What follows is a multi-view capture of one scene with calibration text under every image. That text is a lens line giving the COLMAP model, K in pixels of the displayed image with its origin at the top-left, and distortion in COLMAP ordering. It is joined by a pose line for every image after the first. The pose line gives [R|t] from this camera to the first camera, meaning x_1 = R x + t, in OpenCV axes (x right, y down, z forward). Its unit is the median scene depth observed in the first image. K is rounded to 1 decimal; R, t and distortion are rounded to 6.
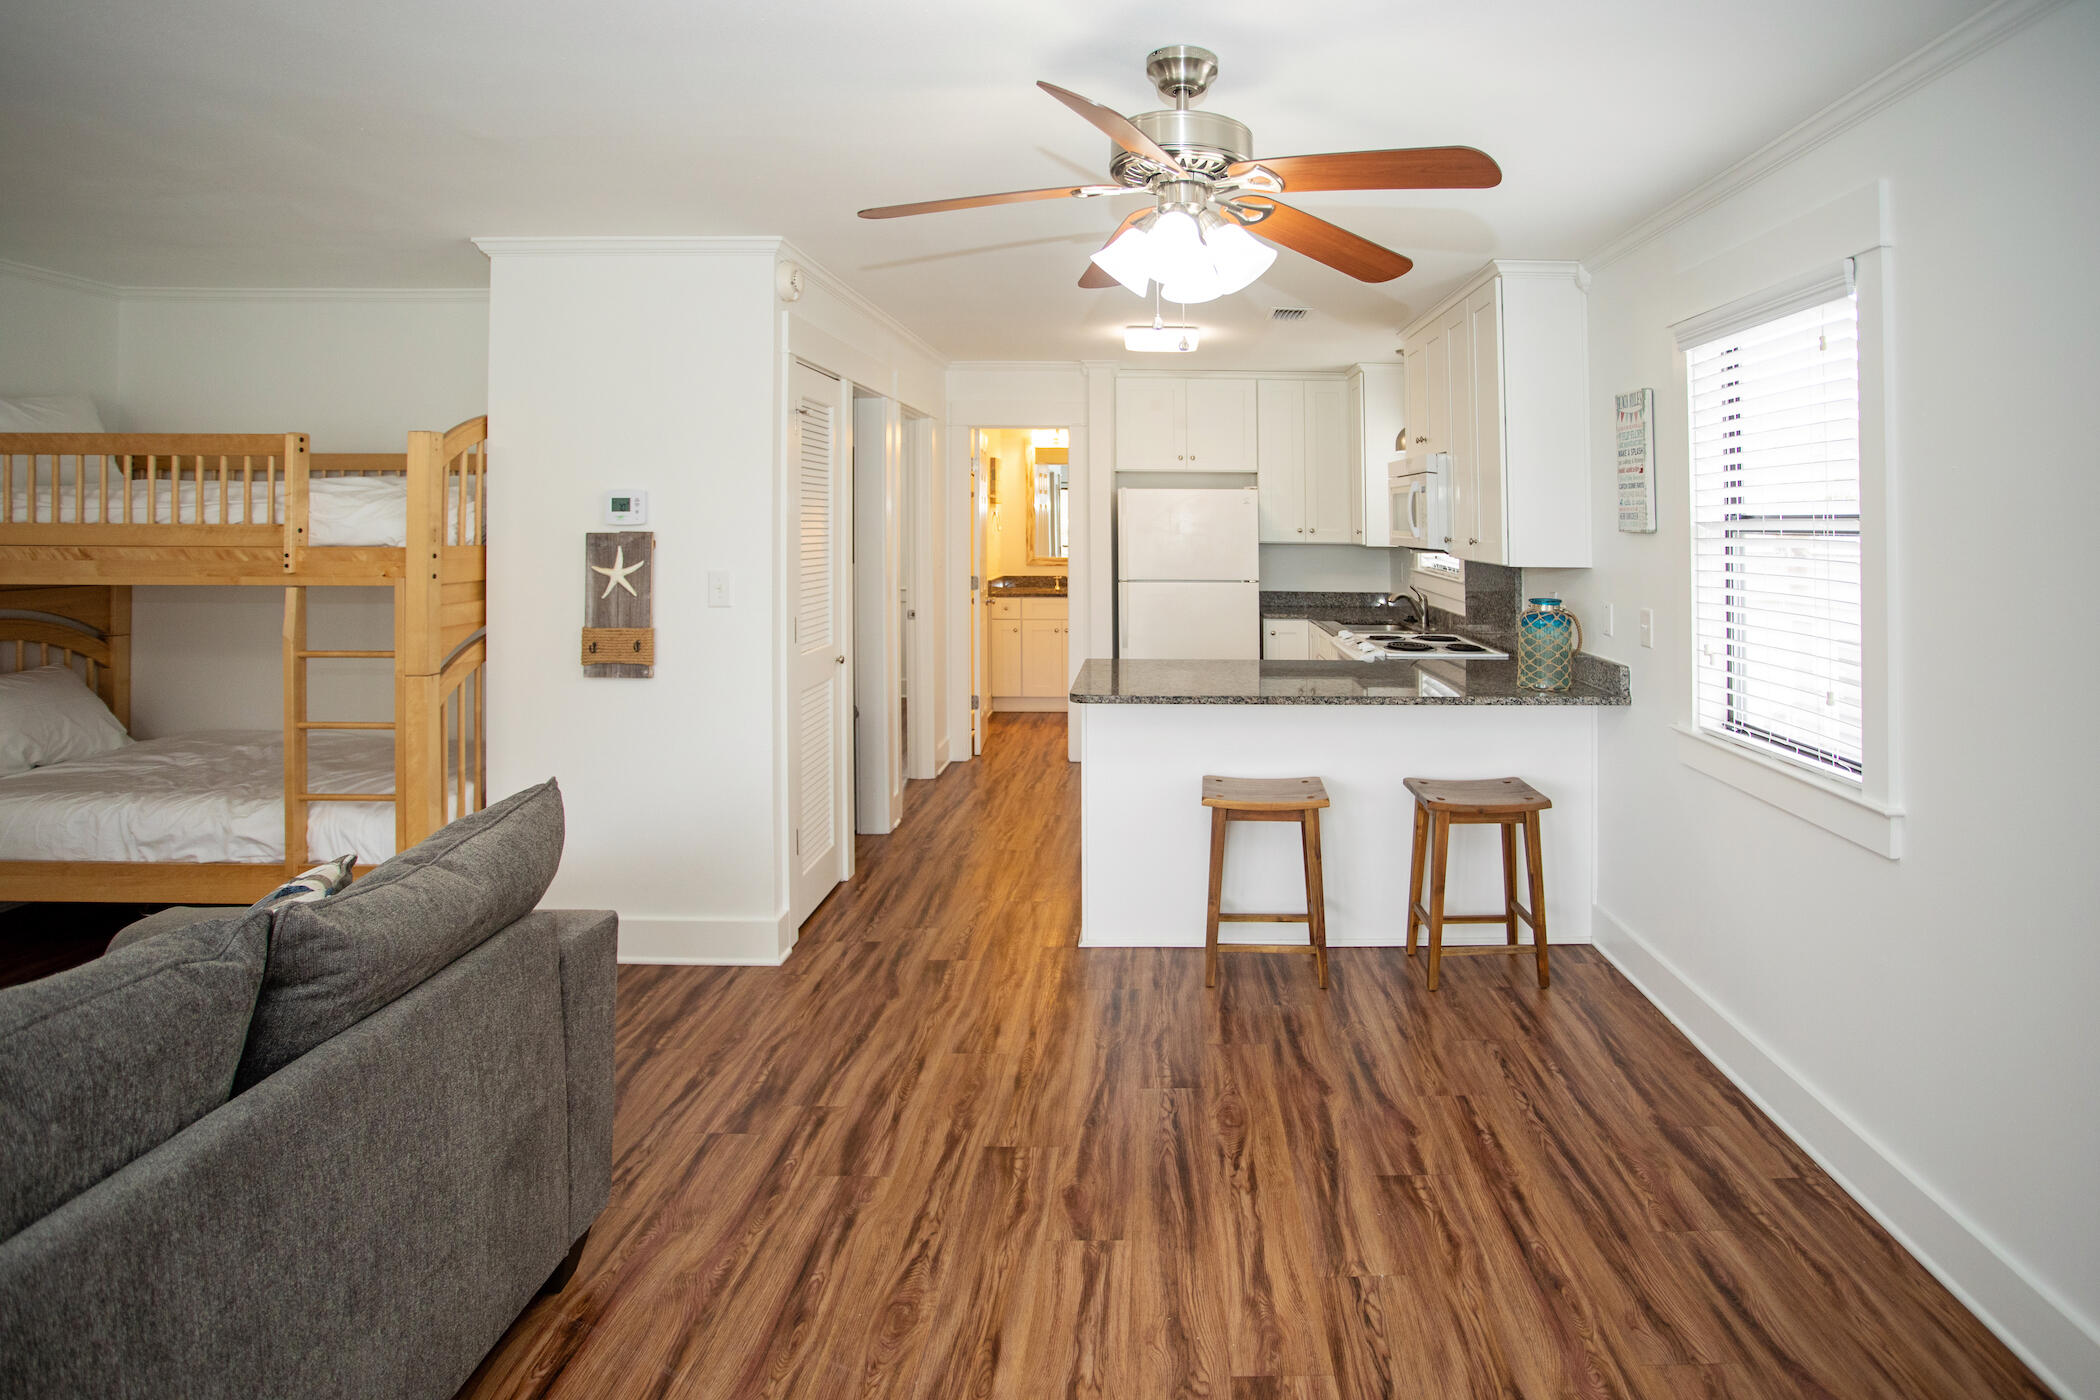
lens RADIAL K [[1082.3, 0, 1169.4], [0, 1082.3, 508.5], [0, 0, 1]] dist [-0.061039, 0.017409]
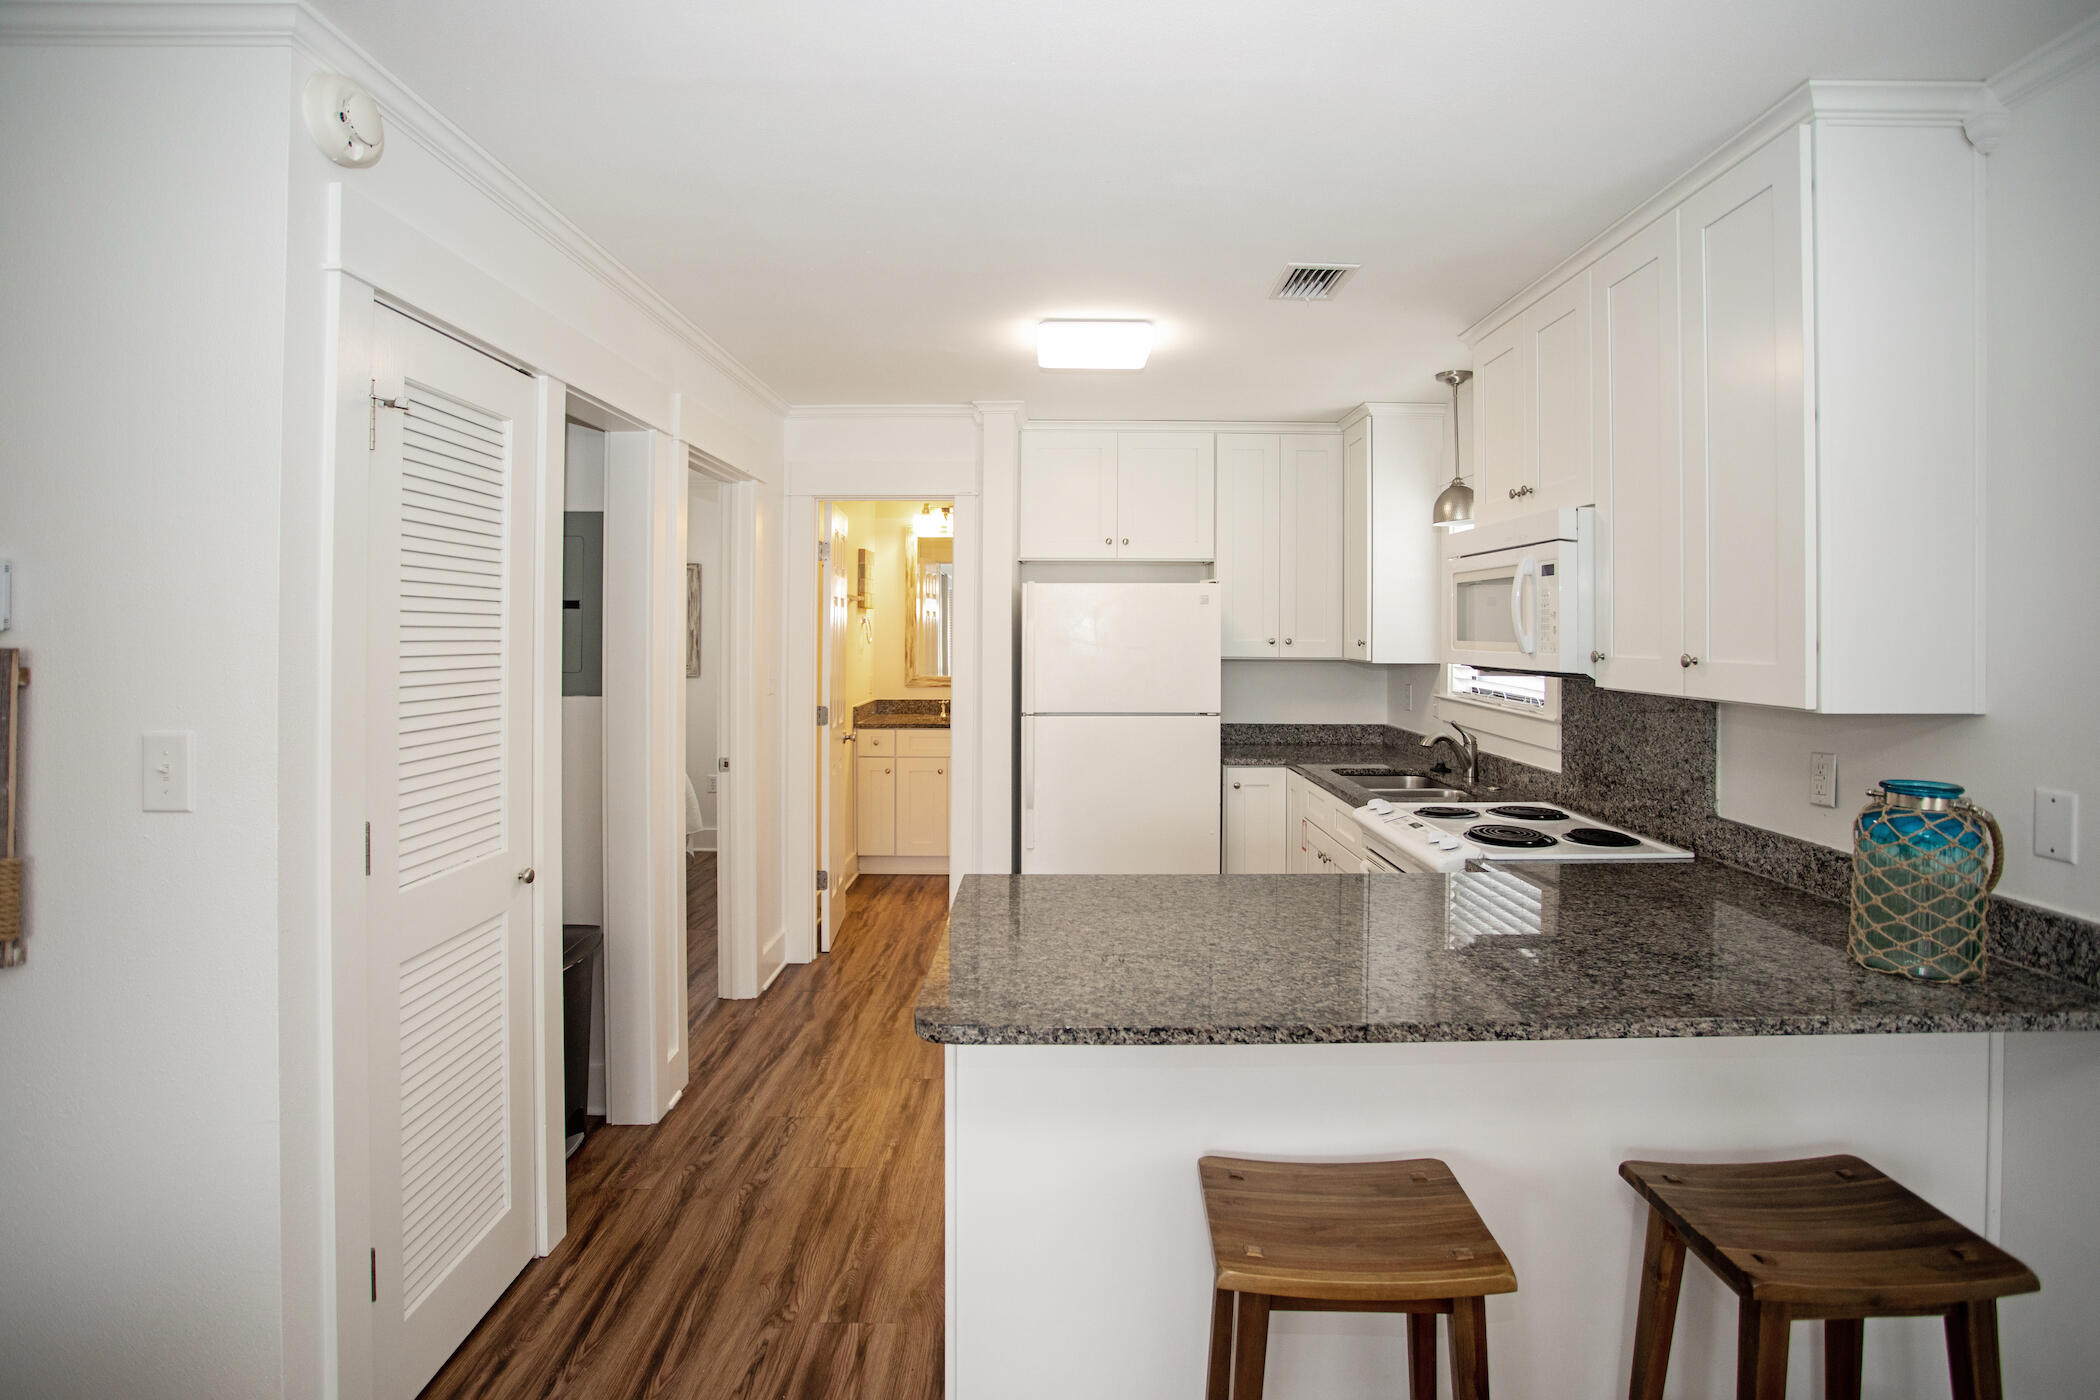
lens RADIAL K [[1078.7, 0, 1066.5], [0, 1078.7, 619.2], [0, 0, 1]] dist [-0.071681, 0.030454]
pose [[0.999989, 0.000763, -0.004680, -0.026415], [-0.000768, 0.999999, -0.001015, 0.012391], [0.004679, 0.001018, 0.999989, 0.548768]]
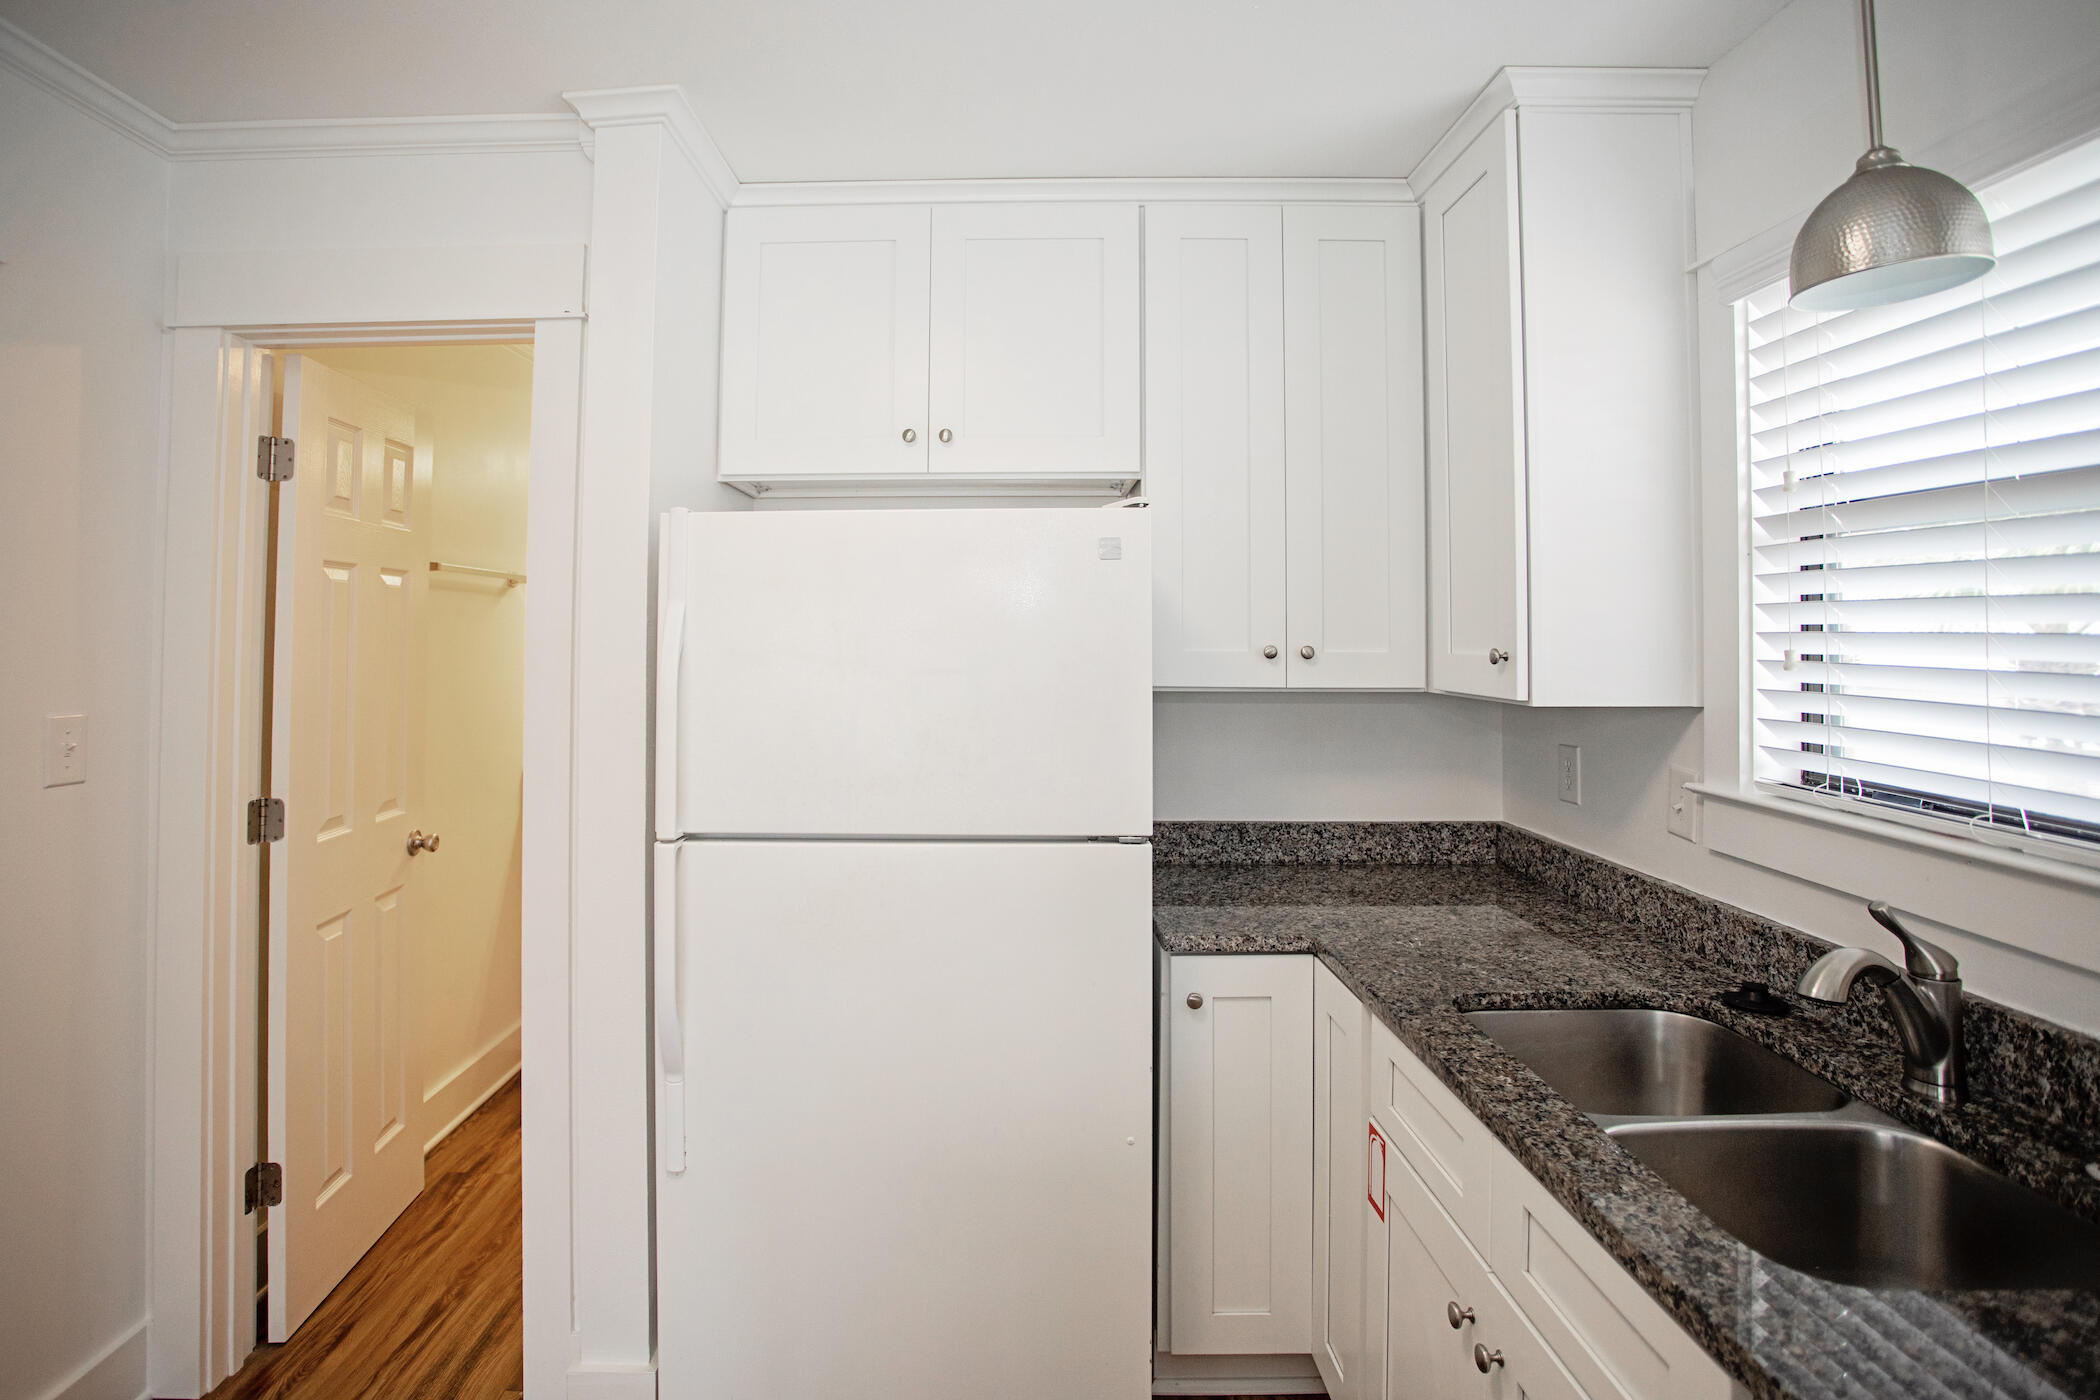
lens RADIAL K [[1104.0, 0, 1008.7], [0, 1104.0, 645.2], [0, 0, 1]] dist [-0.000021, 0.032803]
pose [[0.999938, -0.003160, -0.010673, 0.088838], [0.003344, 0.999846, 0.017253, 0.023595], [0.010617, -0.017288, 0.999794, 1.309118]]
